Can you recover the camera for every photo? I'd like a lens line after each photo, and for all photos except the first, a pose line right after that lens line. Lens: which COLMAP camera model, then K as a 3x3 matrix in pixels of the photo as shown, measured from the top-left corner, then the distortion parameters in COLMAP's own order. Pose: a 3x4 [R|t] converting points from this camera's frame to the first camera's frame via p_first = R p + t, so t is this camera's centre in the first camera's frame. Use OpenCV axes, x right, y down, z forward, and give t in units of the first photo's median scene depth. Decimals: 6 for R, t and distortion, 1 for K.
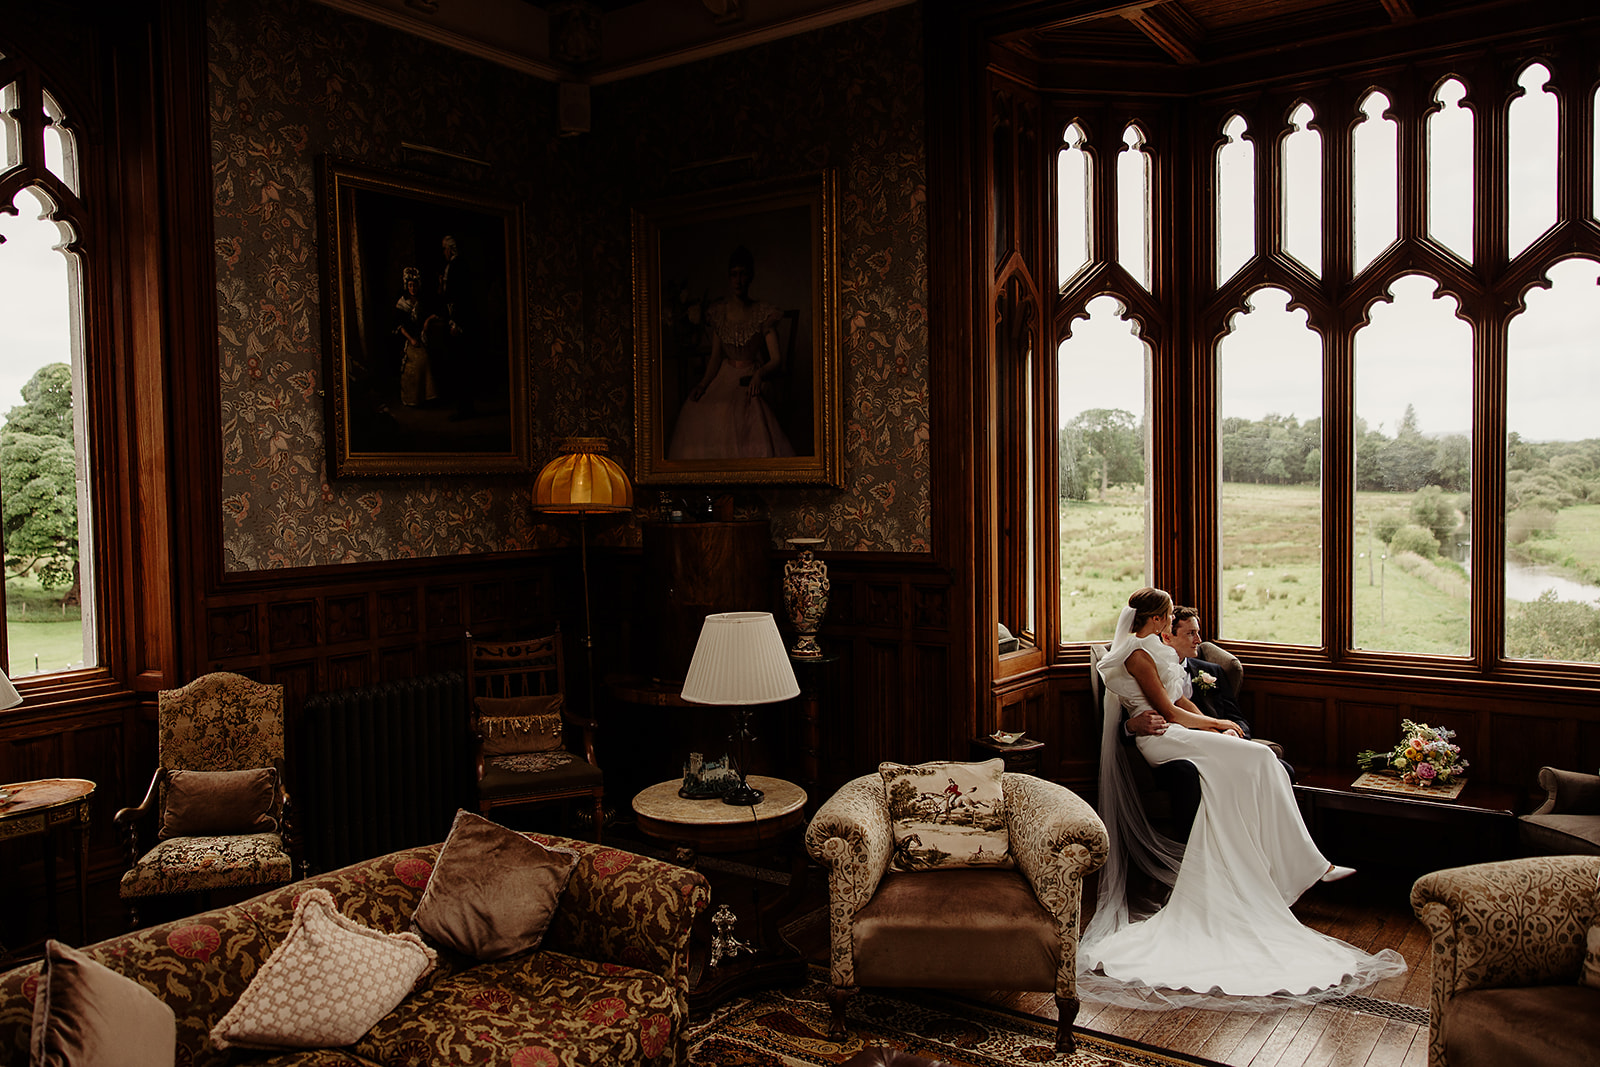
lens RADIAL K [[1251.1, 0, 800.9], [0, 1251.1, 528.8], [0, 0, 1]] dist [0.006747, 0.005019]
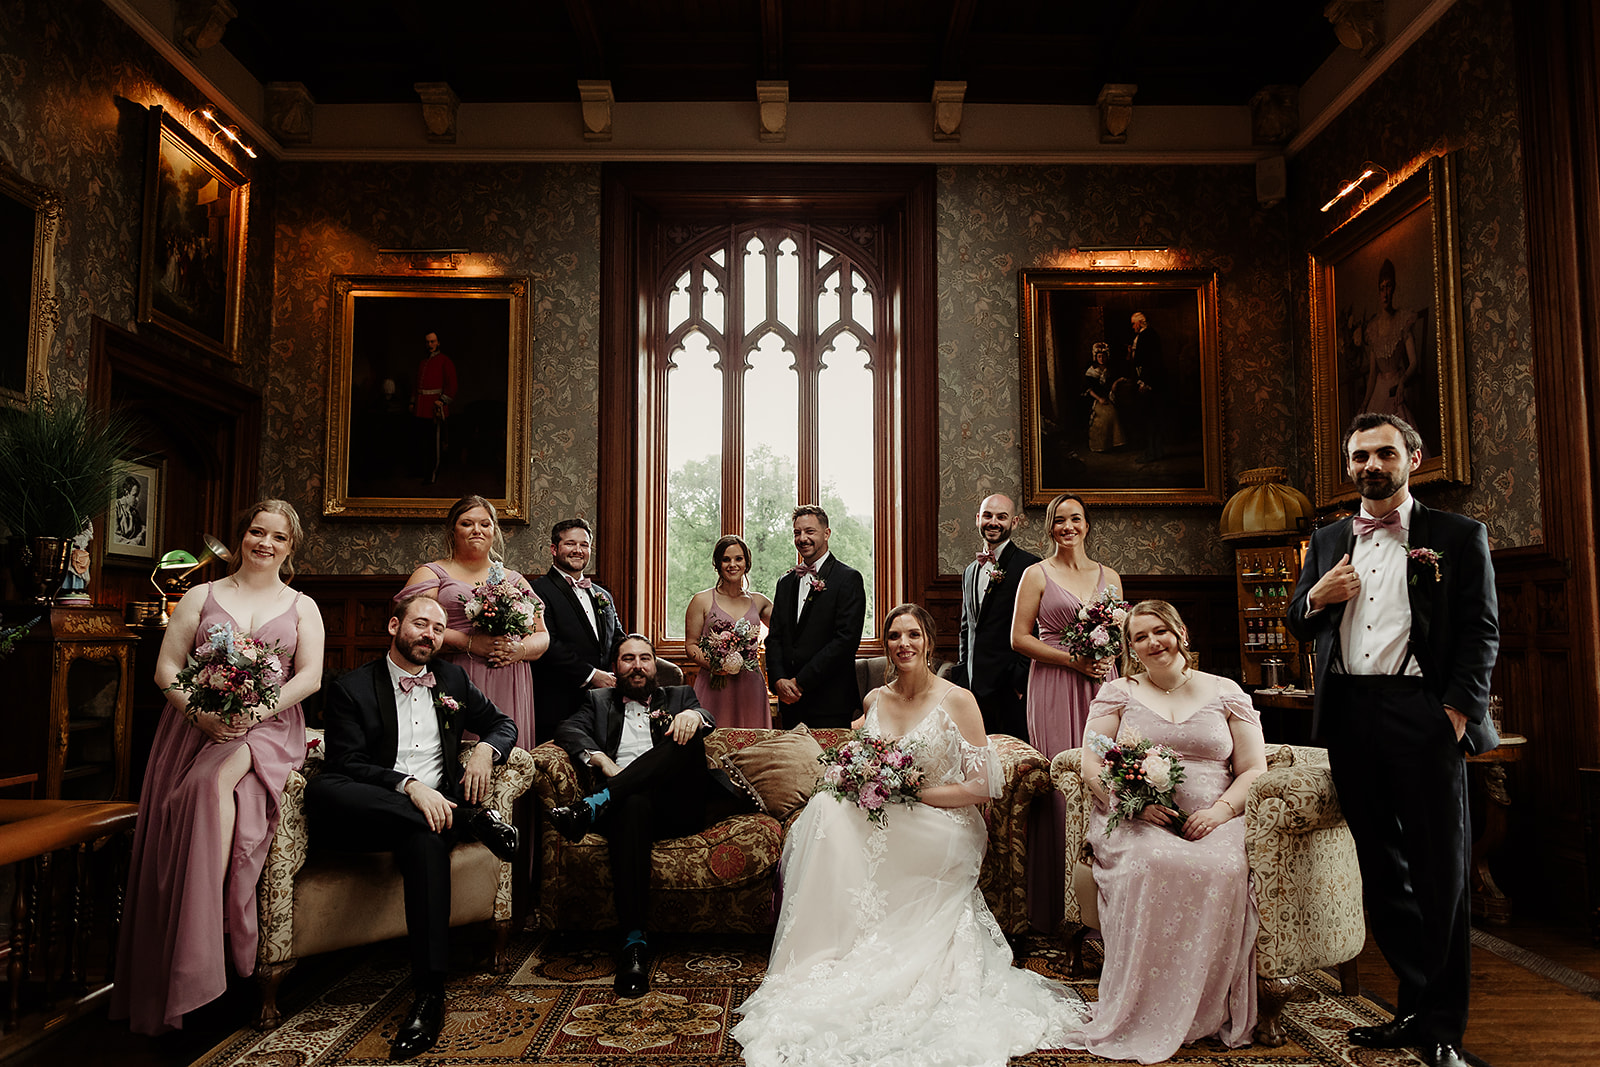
lens RADIAL K [[1128.3, 0, 800.0], [0, 1128.3, 538.9], [0, 0, 1]] dist [0.001970, 0.003486]
pose [[0.580474, -0.055113, -0.812411, 0.430918], [-0.044070, 0.994118, -0.098928, 0.114123], [0.813085, 0.093228, 0.574631, 0.127284]]
